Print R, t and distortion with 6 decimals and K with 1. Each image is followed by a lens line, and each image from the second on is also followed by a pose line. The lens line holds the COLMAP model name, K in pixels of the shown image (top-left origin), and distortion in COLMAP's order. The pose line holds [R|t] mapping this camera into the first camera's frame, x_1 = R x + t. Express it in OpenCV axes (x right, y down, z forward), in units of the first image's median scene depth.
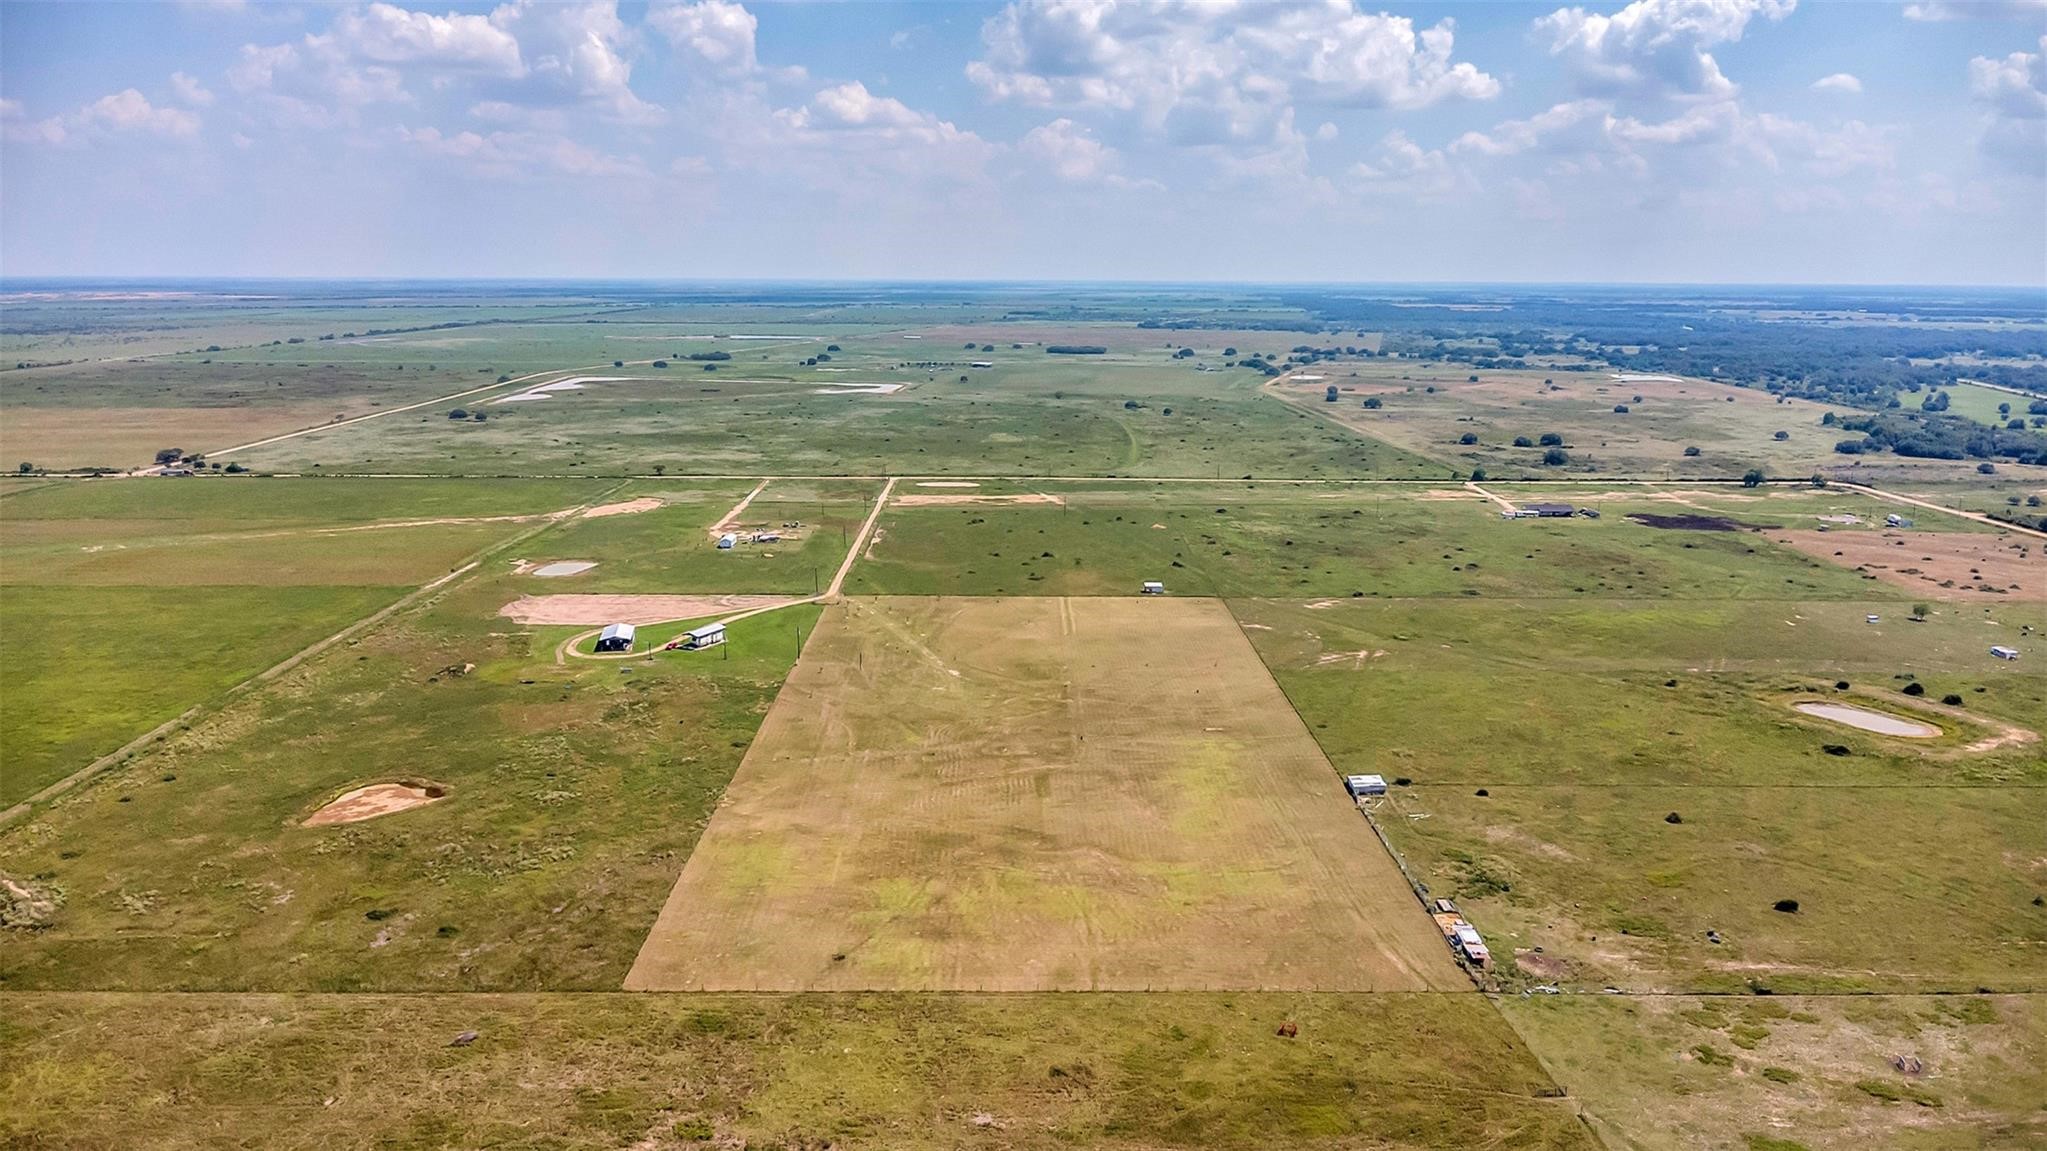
lens RADIAL K [[1445.1, 0, 1023.5], [0, 1445.1, 575.5], [0, 0, 1]] dist [0.038093, -0.061896]
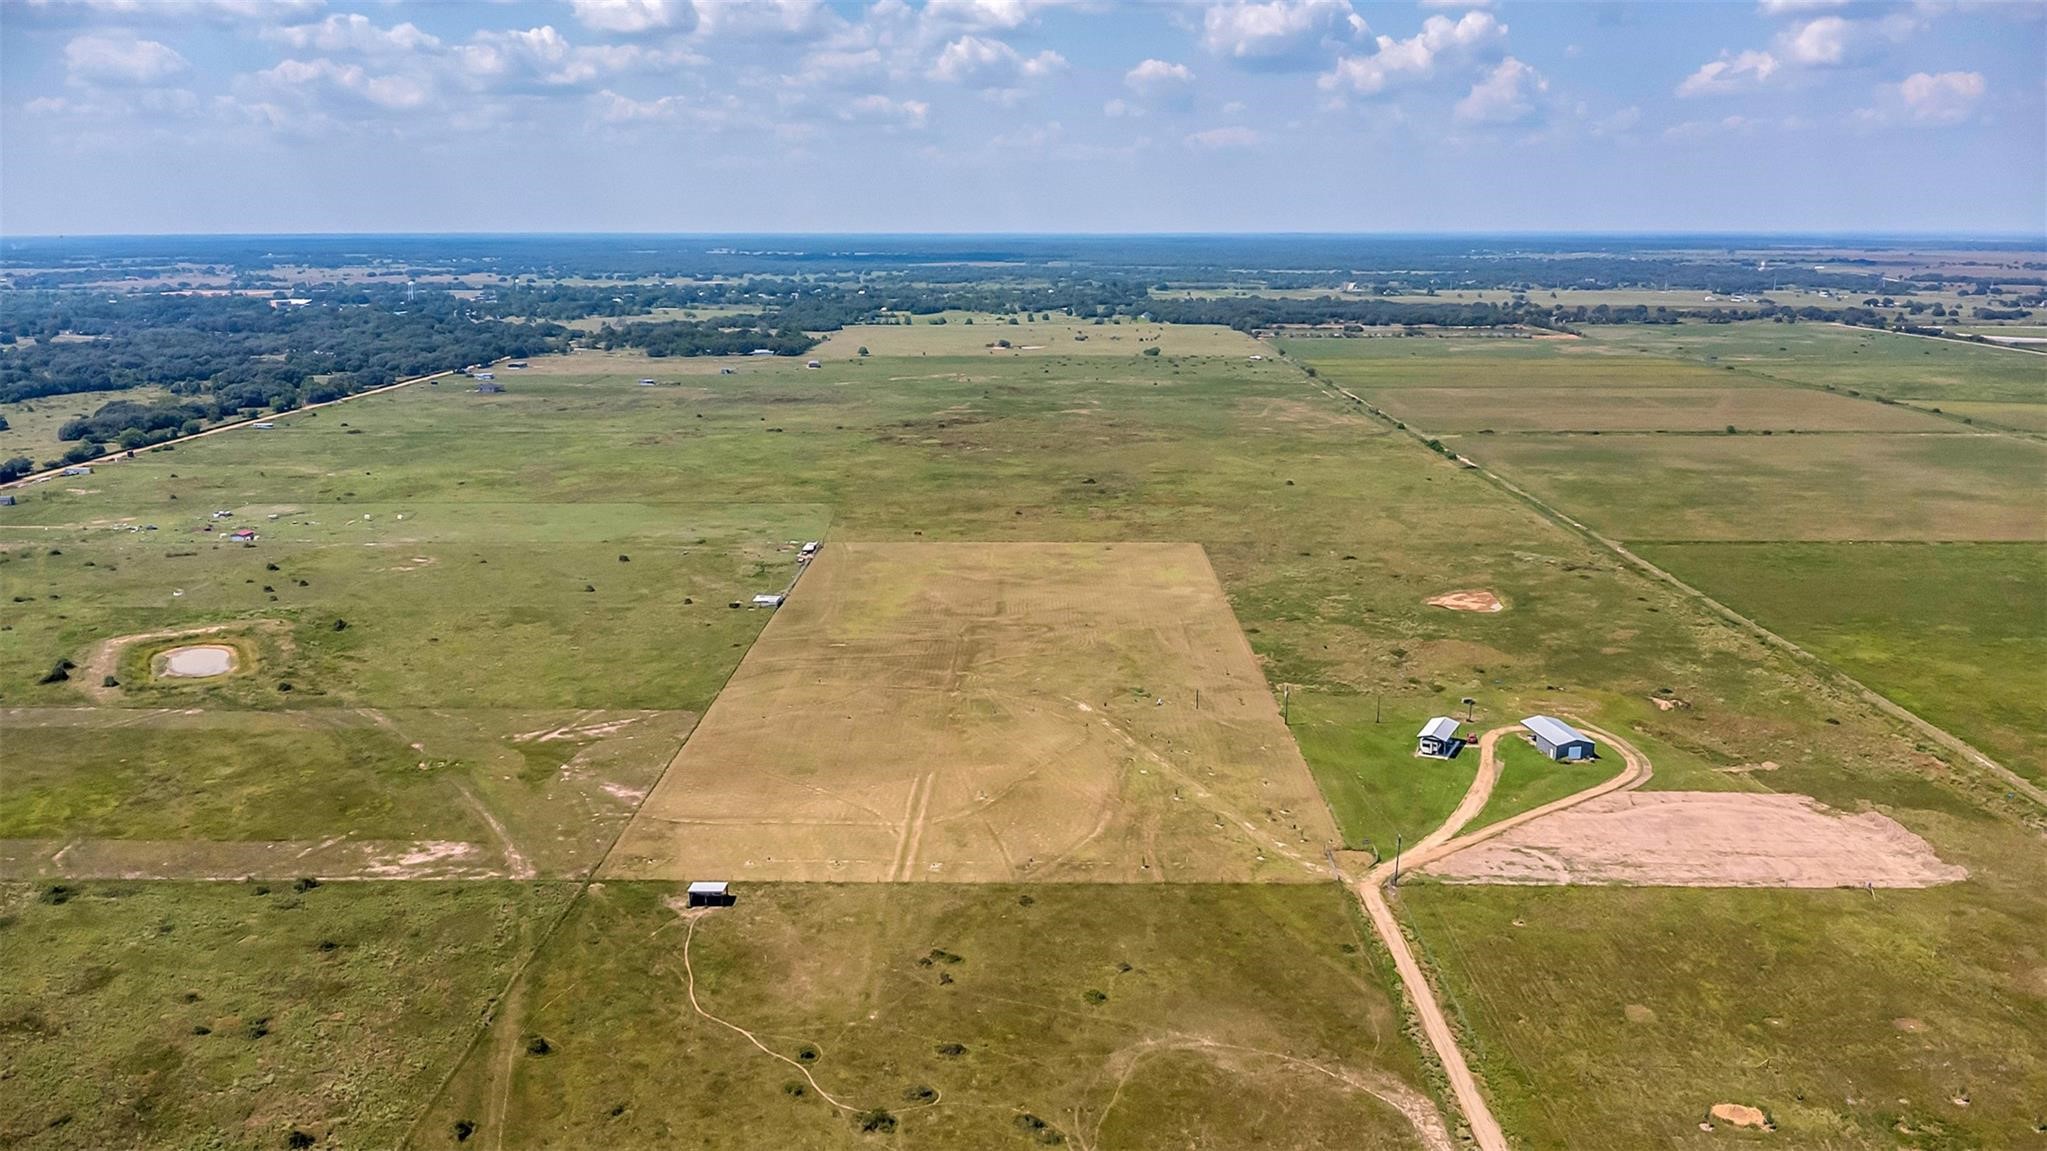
lens RADIAL K [[1478.7, 0, 1023.5], [0, 1478.7, 575.5], [0, 0, 1]] dist [0.004235, 0.002708]
pose [[-0.999648, -0.007598, 0.025432, -0.046832], [0.003957, 0.904779, 0.425864, -0.516409], [-0.026246, 0.425815, -0.904430, 2.443464]]
